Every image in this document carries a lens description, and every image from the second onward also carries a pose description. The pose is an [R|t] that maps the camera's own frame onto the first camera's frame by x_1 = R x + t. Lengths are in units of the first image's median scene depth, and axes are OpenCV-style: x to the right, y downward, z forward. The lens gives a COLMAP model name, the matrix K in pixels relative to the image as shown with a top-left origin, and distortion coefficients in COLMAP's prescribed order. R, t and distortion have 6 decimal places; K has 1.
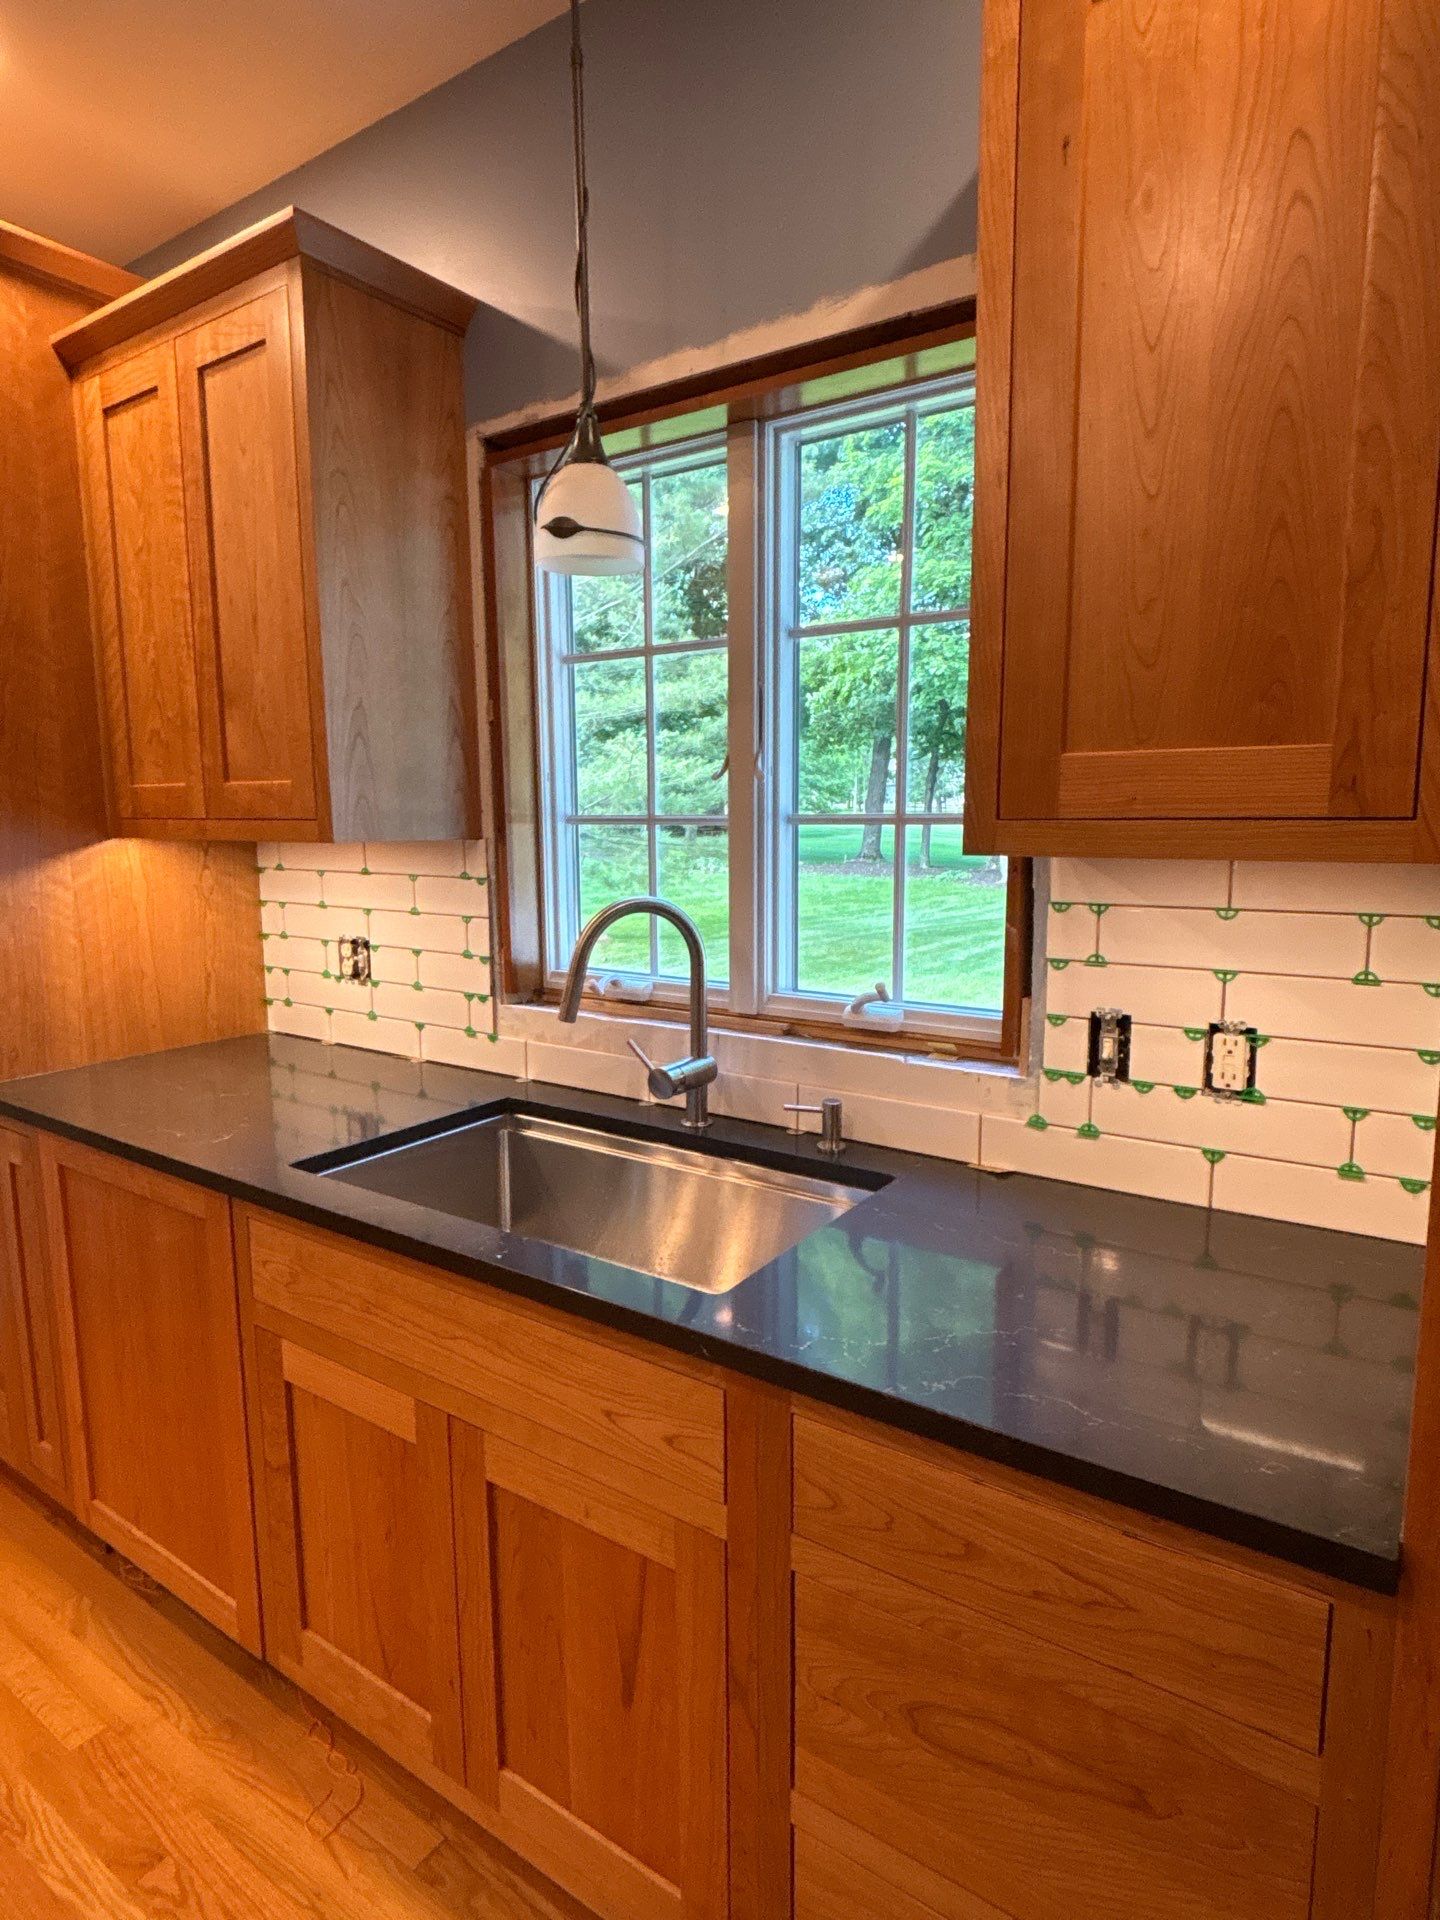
lens RADIAL K [[1064.2, 0, 711.1], [0, 1064.2, 962.2], [0, 0, 1]] dist [0.010669, 0.000000]
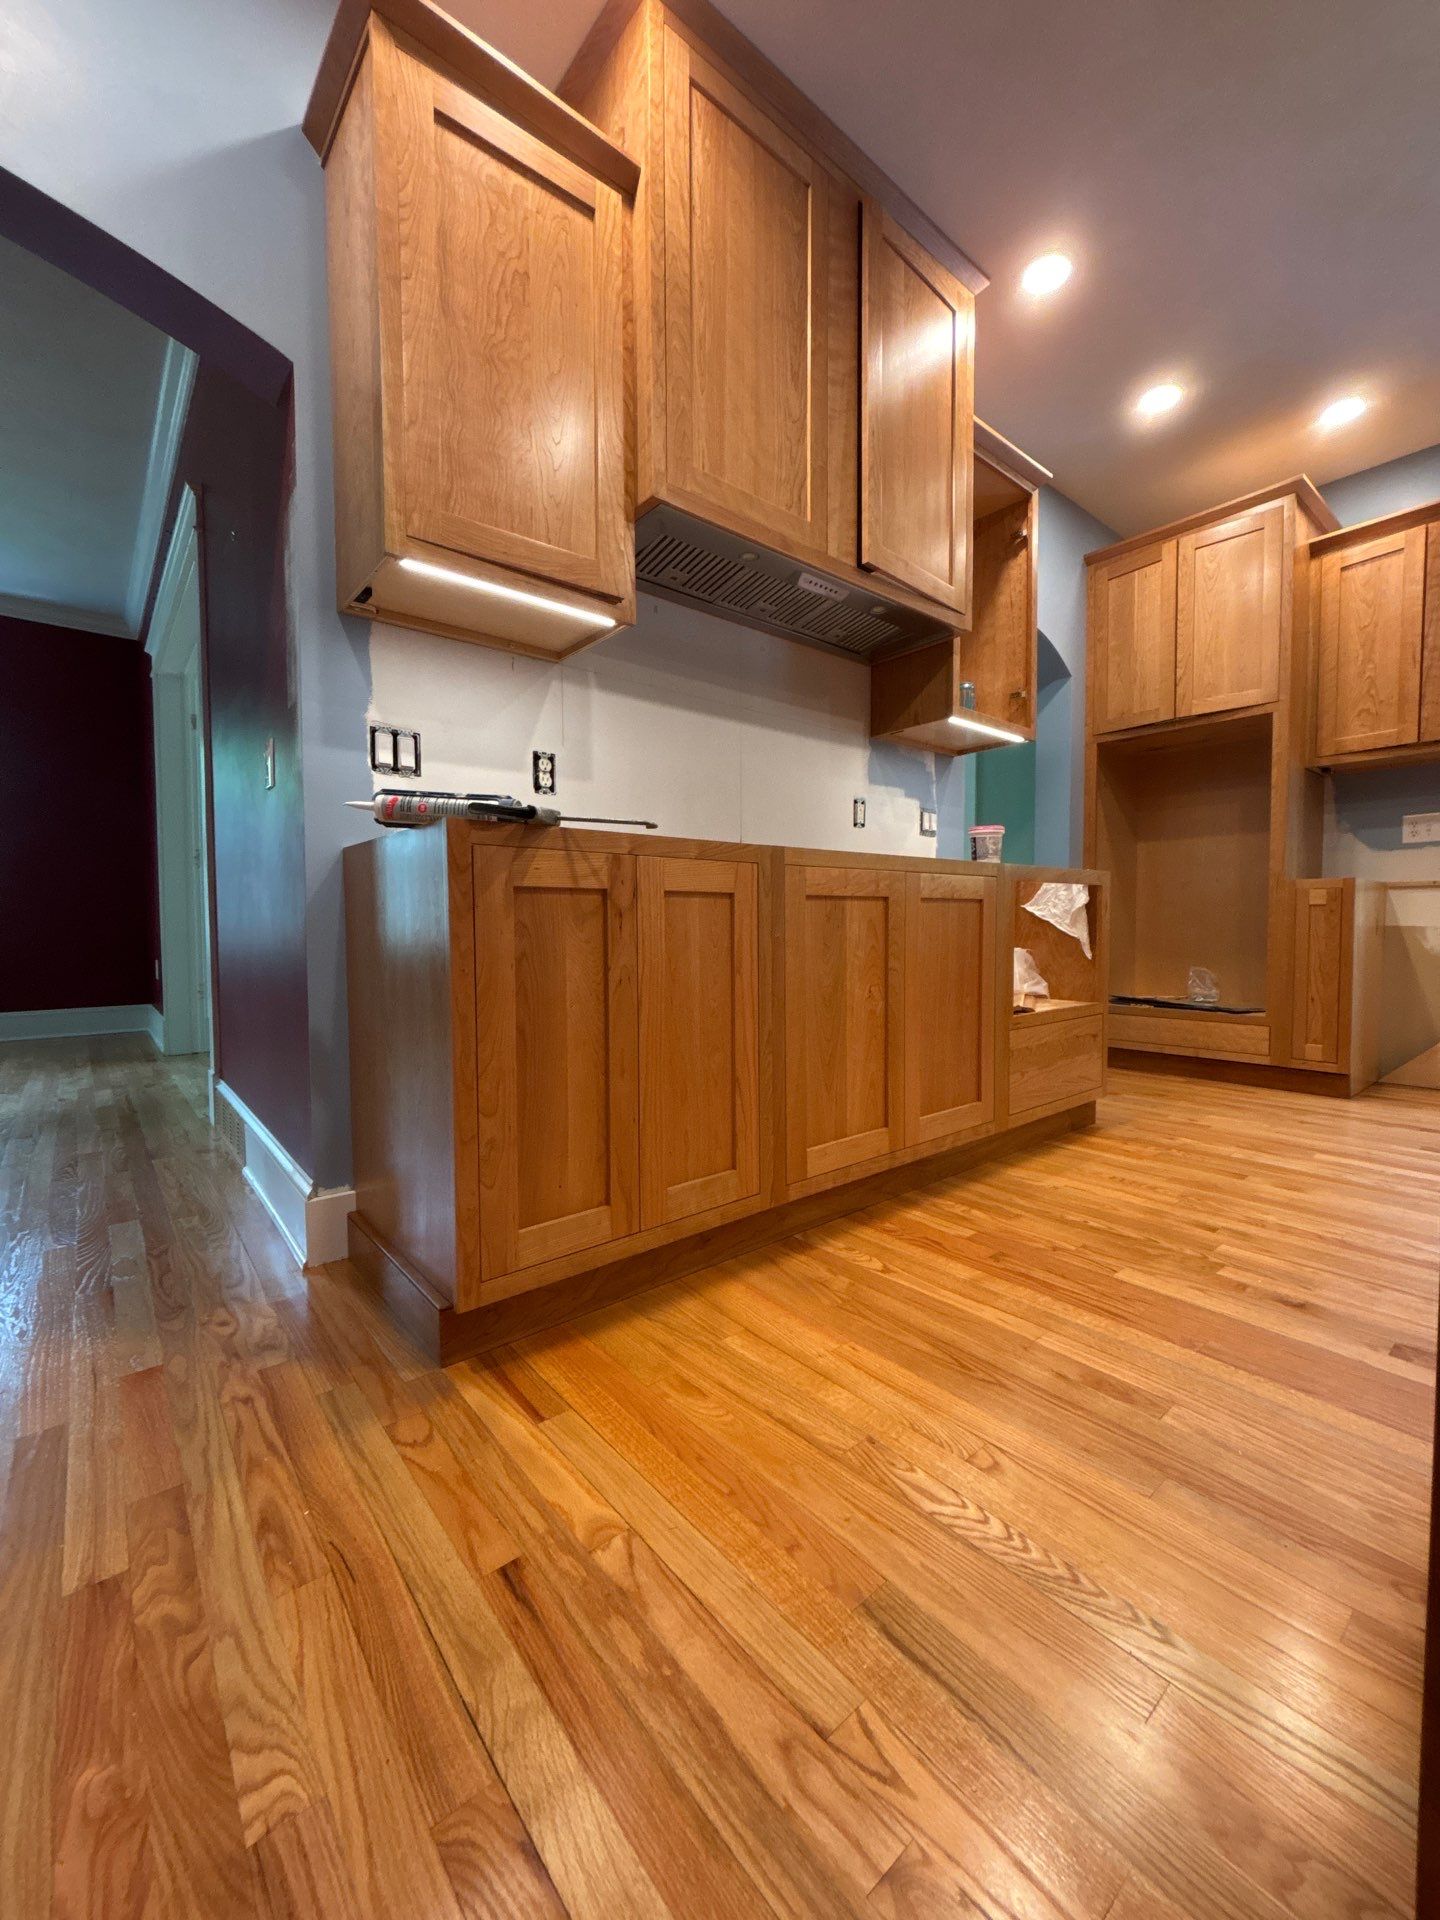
lens RADIAL K [[772.4, 0, 723.4], [0, 772.4, 951.5], [0, 0, 1]] dist [0.002701, 0.000283]
pose [[0.968387, 0.012379, -0.249144, -1.575259], [-0.037021, 0.994840, -0.094466, 0.525585], [0.246689, 0.100703, 0.963848, -0.867133]]
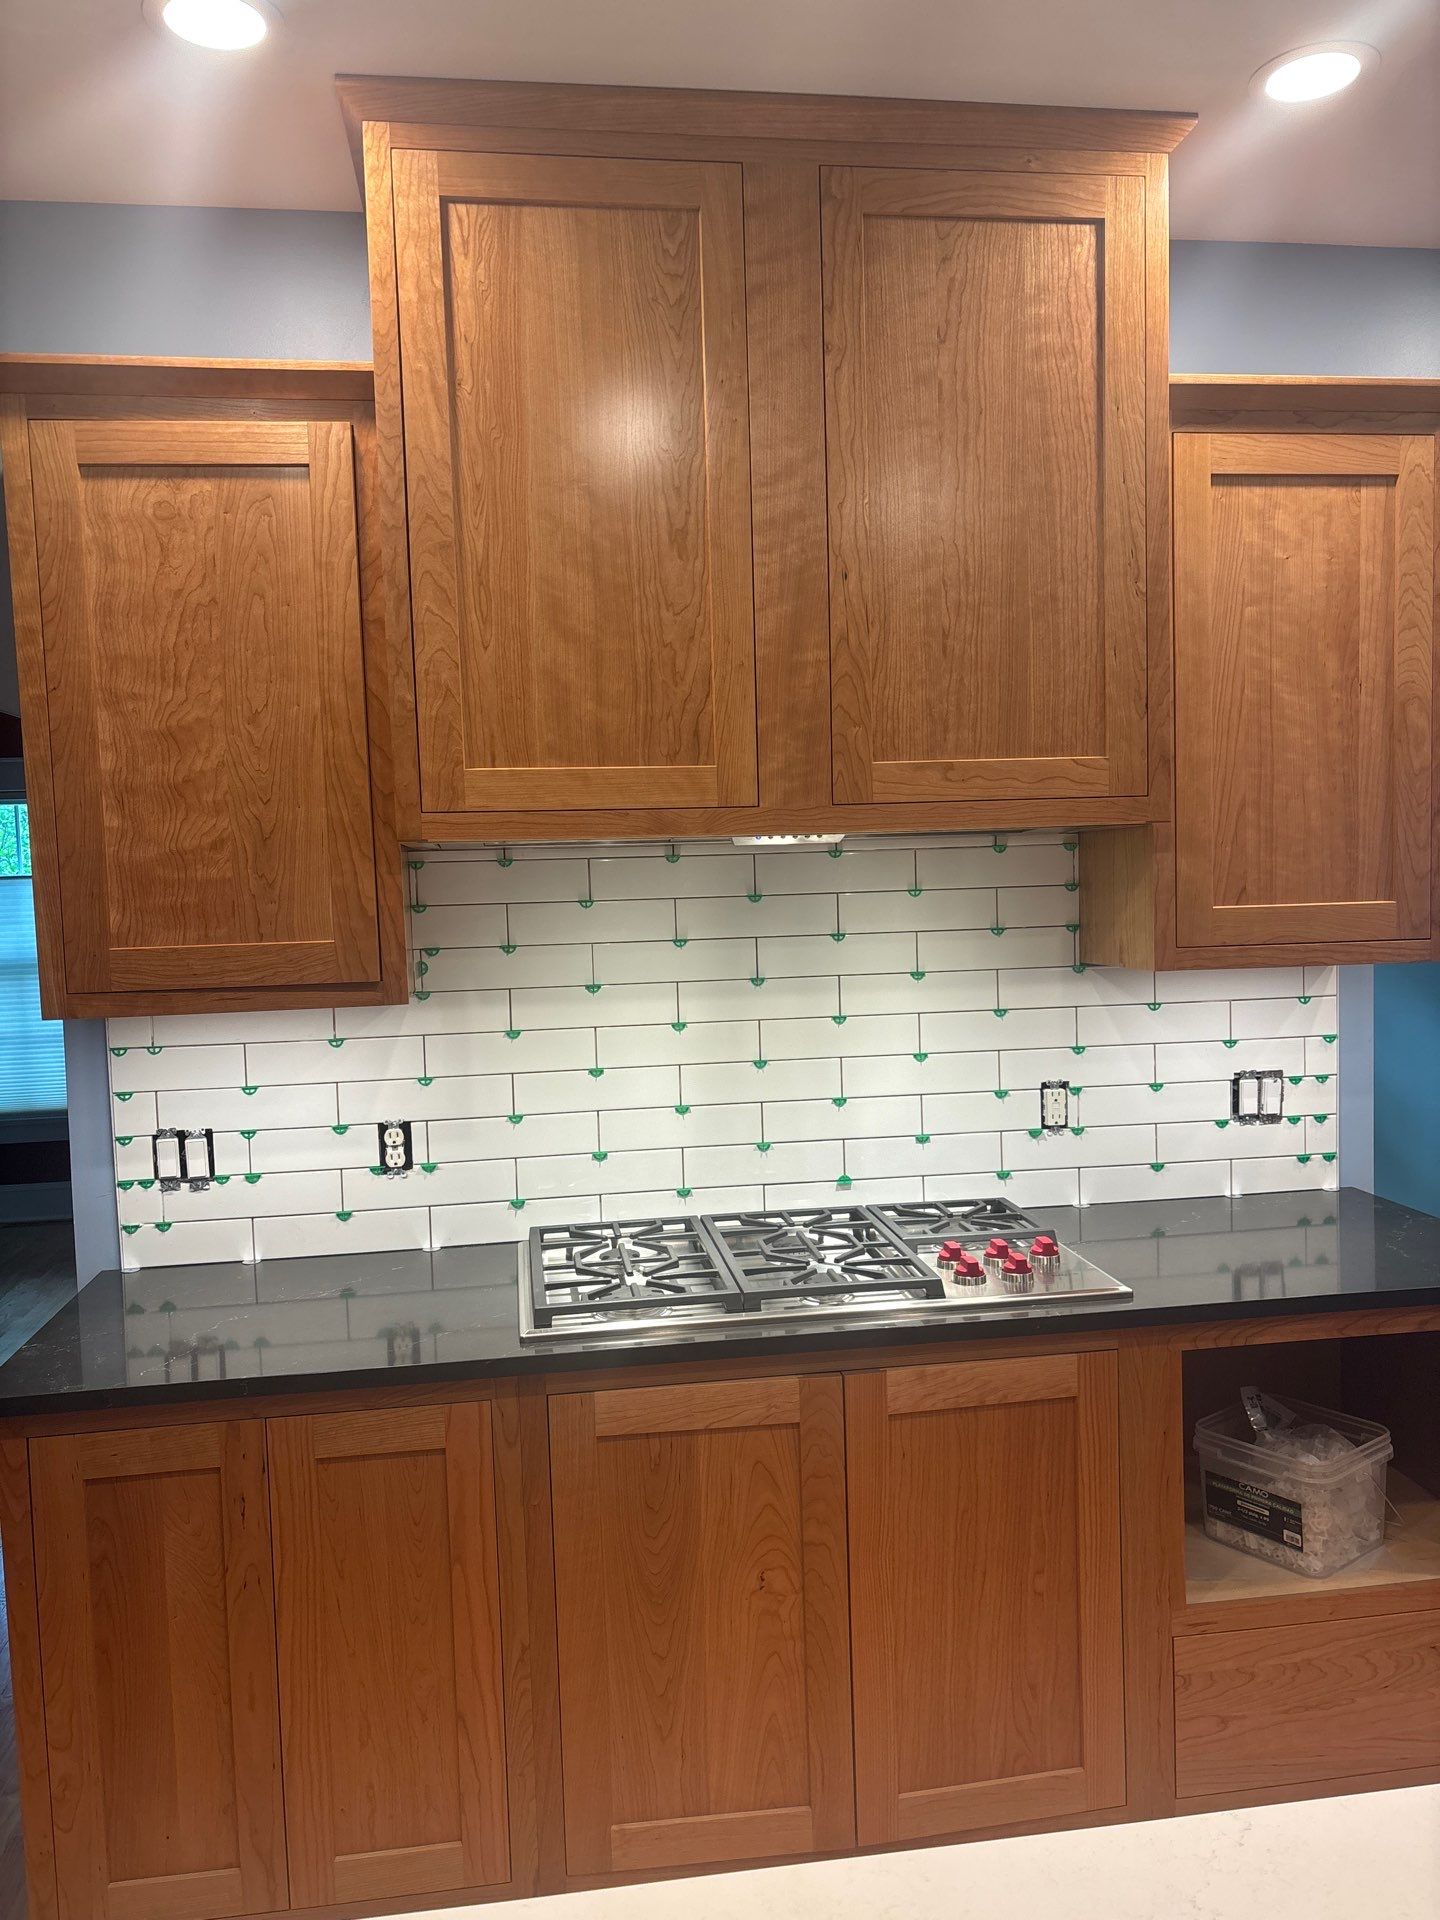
lens RADIAL K [[1408.0, 0, 710.4], [0, 1408.0, 972.7], [0, 0, 1]] dist [0.011398, 0.000558]
pose [[0.685084, 0.032244, -0.727750, -0.861655], [-0.077237, 0.996604, -0.028554, 0.028017], [0.724358, 0.075771, 0.685247, -0.660156]]
